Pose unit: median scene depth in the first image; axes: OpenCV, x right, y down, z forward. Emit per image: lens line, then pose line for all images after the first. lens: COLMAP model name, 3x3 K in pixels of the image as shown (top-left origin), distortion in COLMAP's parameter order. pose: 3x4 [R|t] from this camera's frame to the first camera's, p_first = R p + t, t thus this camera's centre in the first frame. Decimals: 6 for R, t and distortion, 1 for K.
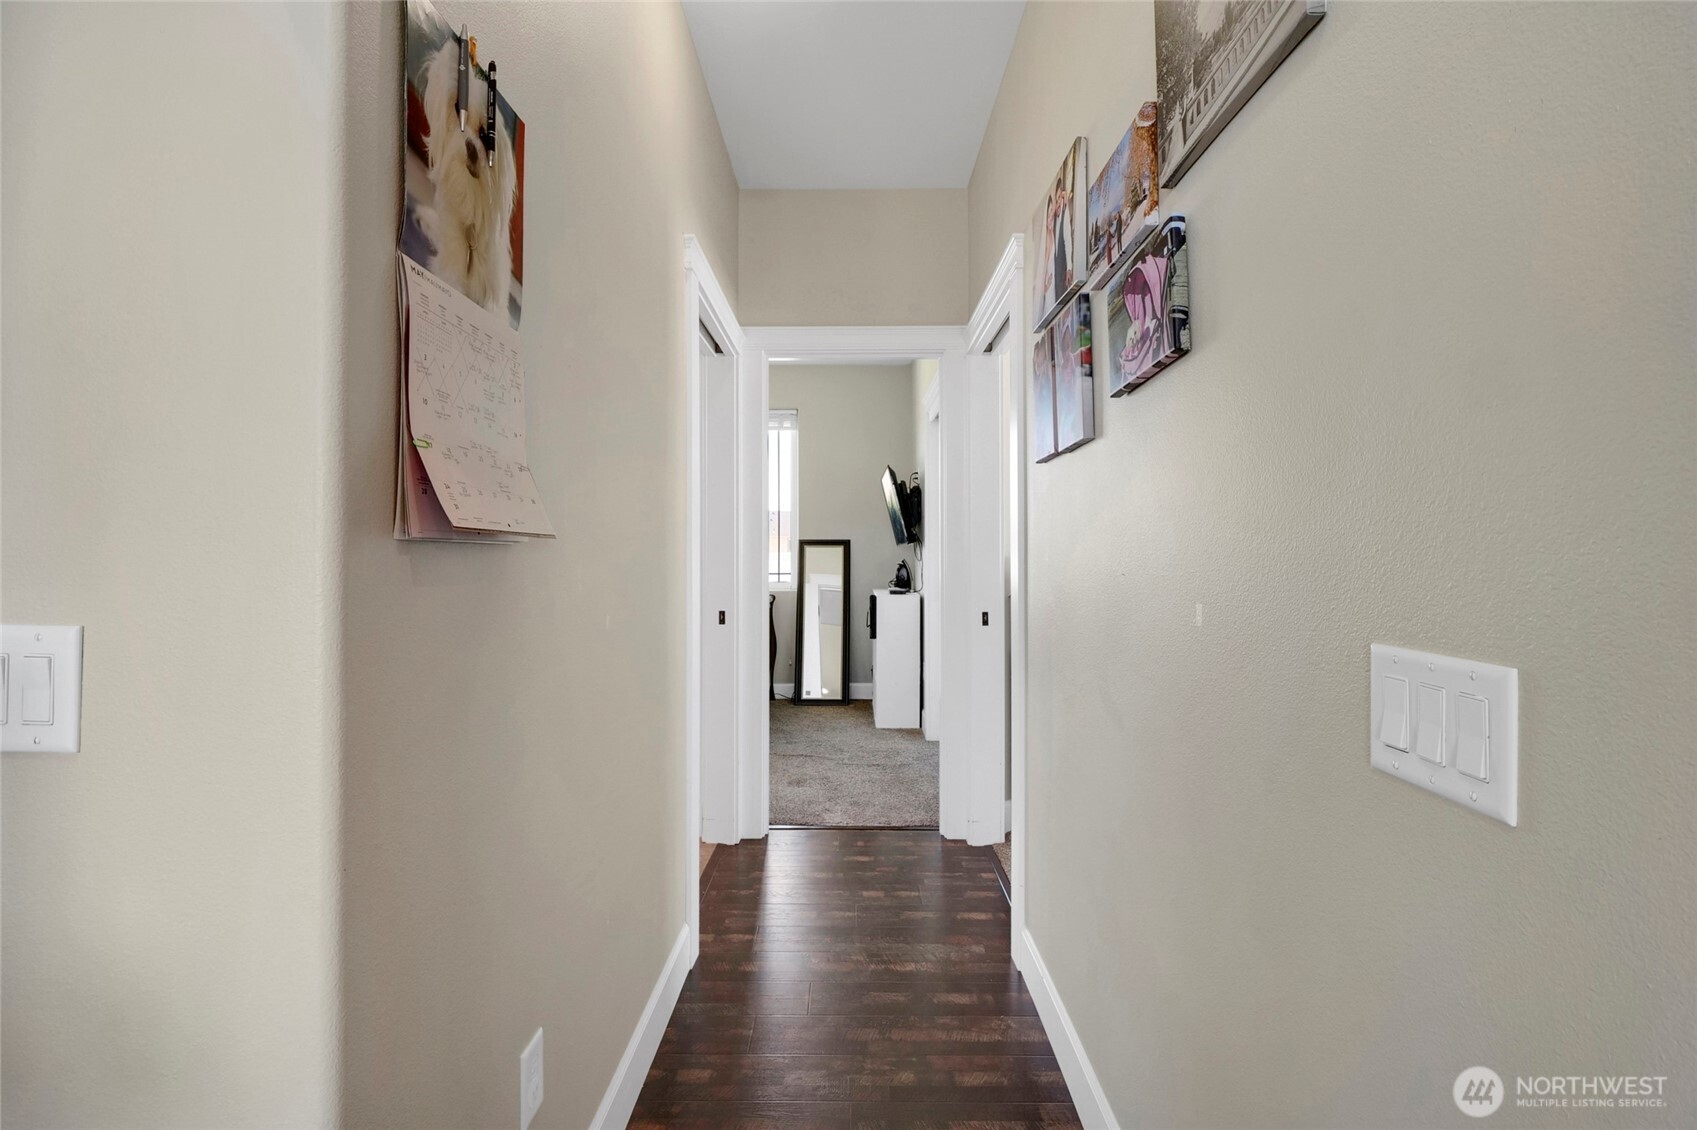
lens RADIAL K [[806.5, 0, 851.0], [0, 806.5, 556.2], [0, 0, 1]] dist [-0.001506, -0.000220]
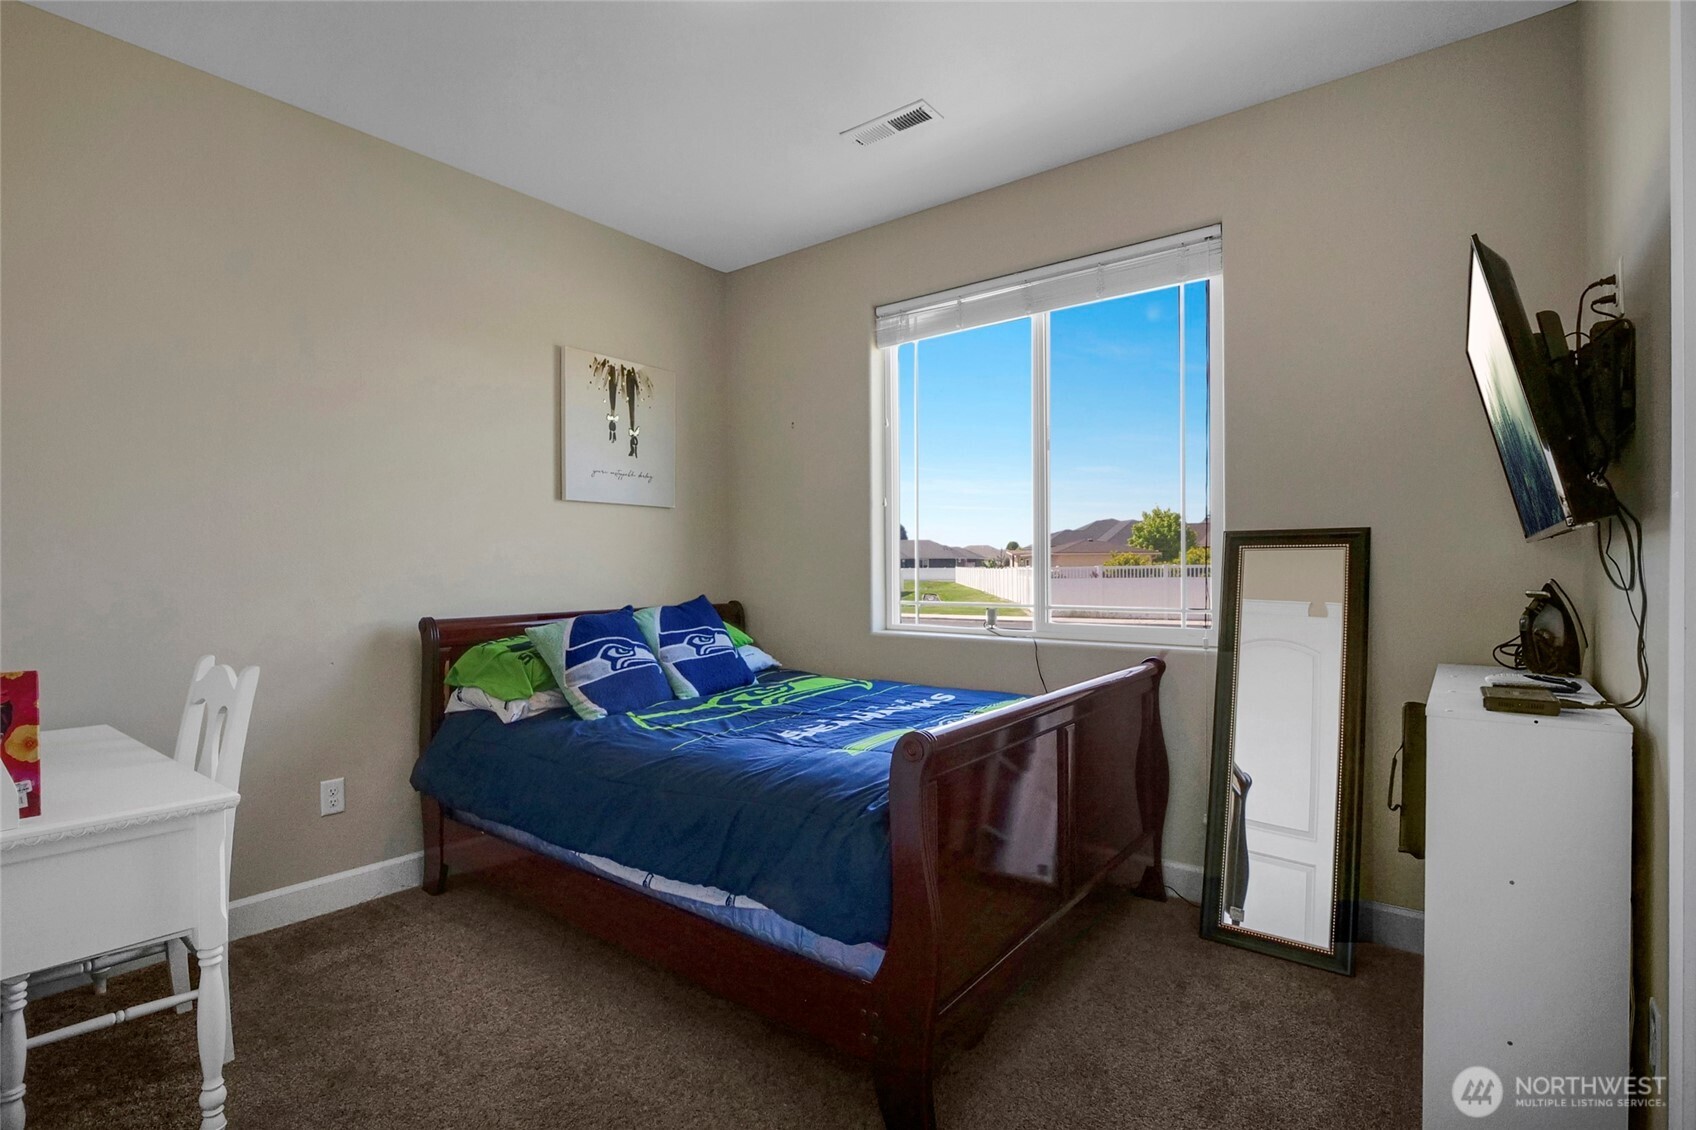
lens RADIAL K [[819.4, 0, 847.1], [0, 819.4, 572.4], [0, 0, 1]] dist [-0.003955, -0.000655]
pose [[0.798874, -0.001049, -0.601498, 0.038009], [0.004754, 0.999978, 0.004570, -0.002342], [0.601480, -0.006511, 0.798861, 0.589363]]
